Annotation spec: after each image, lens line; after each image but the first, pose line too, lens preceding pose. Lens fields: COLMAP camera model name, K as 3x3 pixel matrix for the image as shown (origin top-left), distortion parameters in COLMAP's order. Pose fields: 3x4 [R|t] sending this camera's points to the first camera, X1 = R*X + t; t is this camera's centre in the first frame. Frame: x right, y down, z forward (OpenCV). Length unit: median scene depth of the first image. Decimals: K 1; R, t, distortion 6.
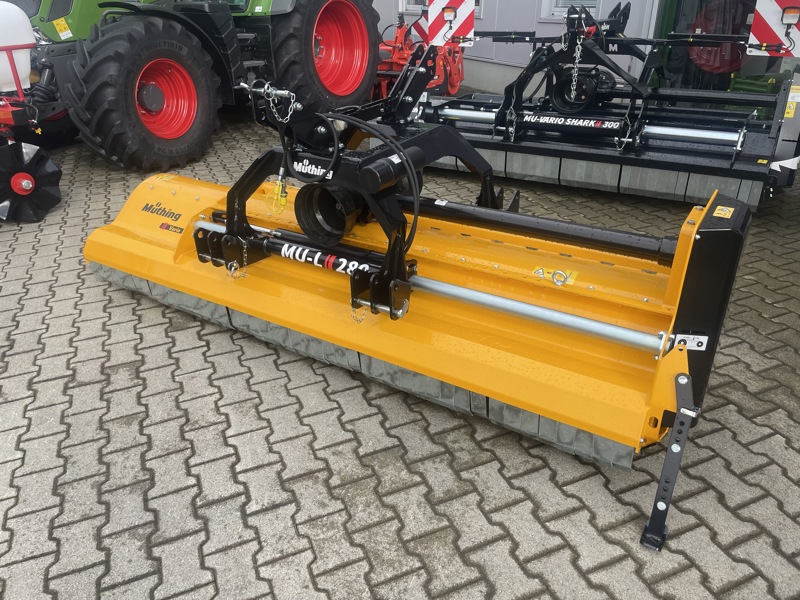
lens RADIAL K [[594.8, 0, 397.5], [0, 594.8, 299.5], [0, 0, 1]] dist [0.086682, -0.107033]
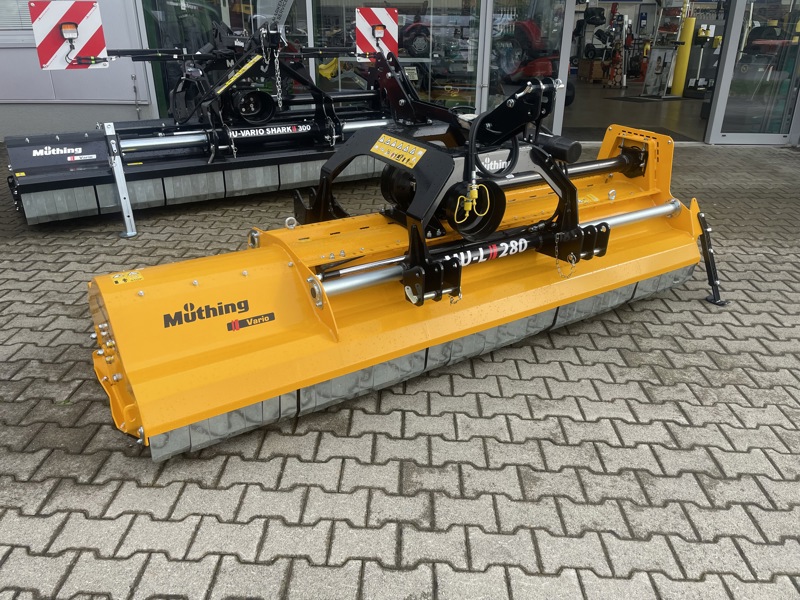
lens RADIAL K [[594.8, 0, 397.5], [0, 594.8, 299.5], [0, 0, 1]] dist [0.086682, -0.107033]
pose [[0.413957, -0.366201, 0.833389, -0.871896], [0.399733, 0.895649, 0.195005, -0.208216], [-0.817835, 0.252409, 0.517142, 0.489720]]
